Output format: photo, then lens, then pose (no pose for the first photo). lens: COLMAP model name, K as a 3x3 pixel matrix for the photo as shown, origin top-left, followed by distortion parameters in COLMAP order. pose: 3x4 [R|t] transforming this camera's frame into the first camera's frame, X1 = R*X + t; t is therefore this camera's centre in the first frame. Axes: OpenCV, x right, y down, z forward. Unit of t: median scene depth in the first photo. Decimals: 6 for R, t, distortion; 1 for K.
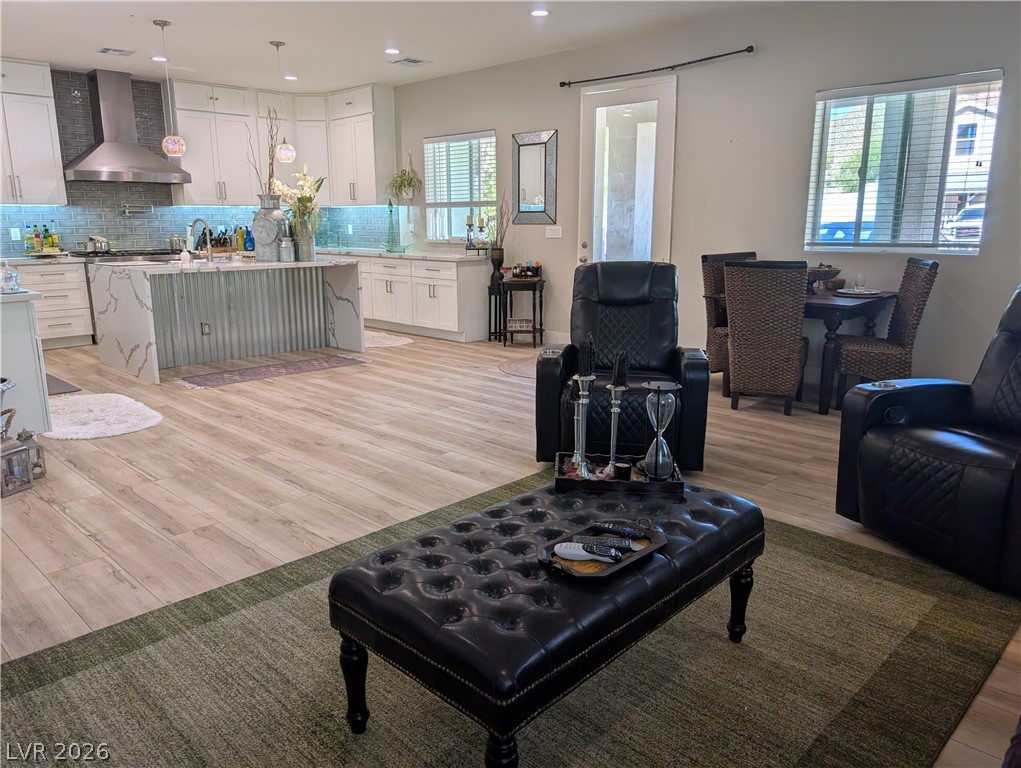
lens RADIAL K [[731.5, 0, 509.9], [0, 731.5, 380.4], [0, 0, 1]] dist [0.003729, -0.009483]
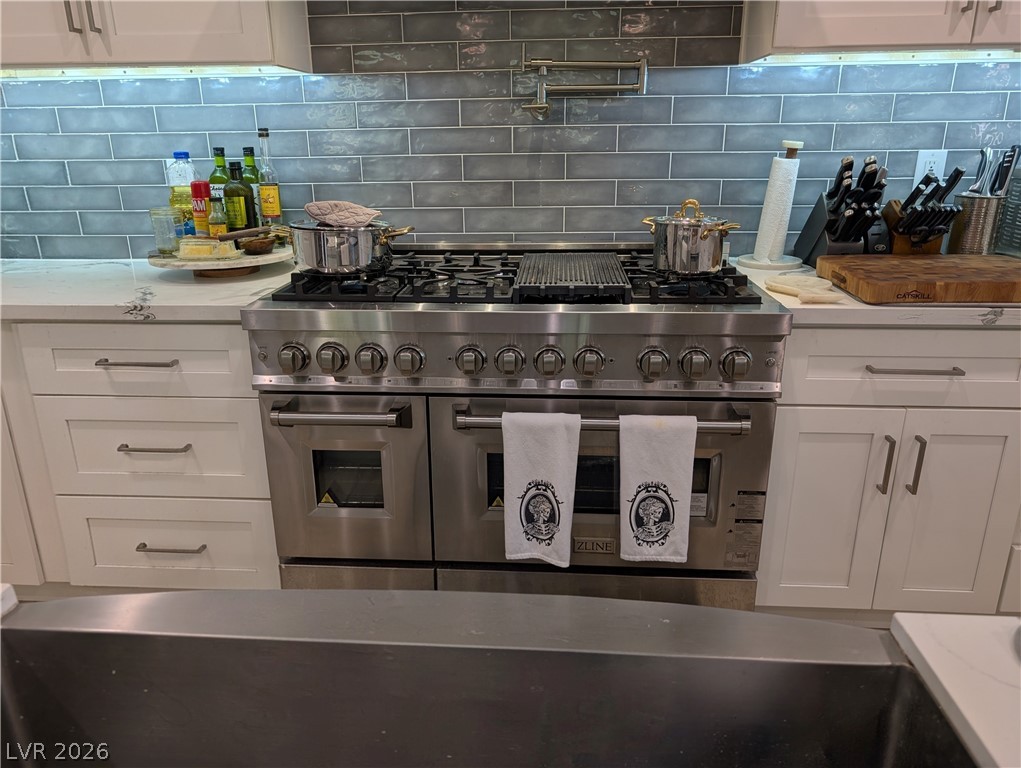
lens RADIAL K [[731.5, 0, 521.4], [0, 731.5, 381.4], [0, 0, 1]] dist [0.003729, -0.009483]
pose [[0.638362, 0.242456, -0.730554, -0.599561], [-0.154714, 0.970143, 0.186781, -0.334716], [0.754028, -0.006207, 0.656813, 1.538617]]
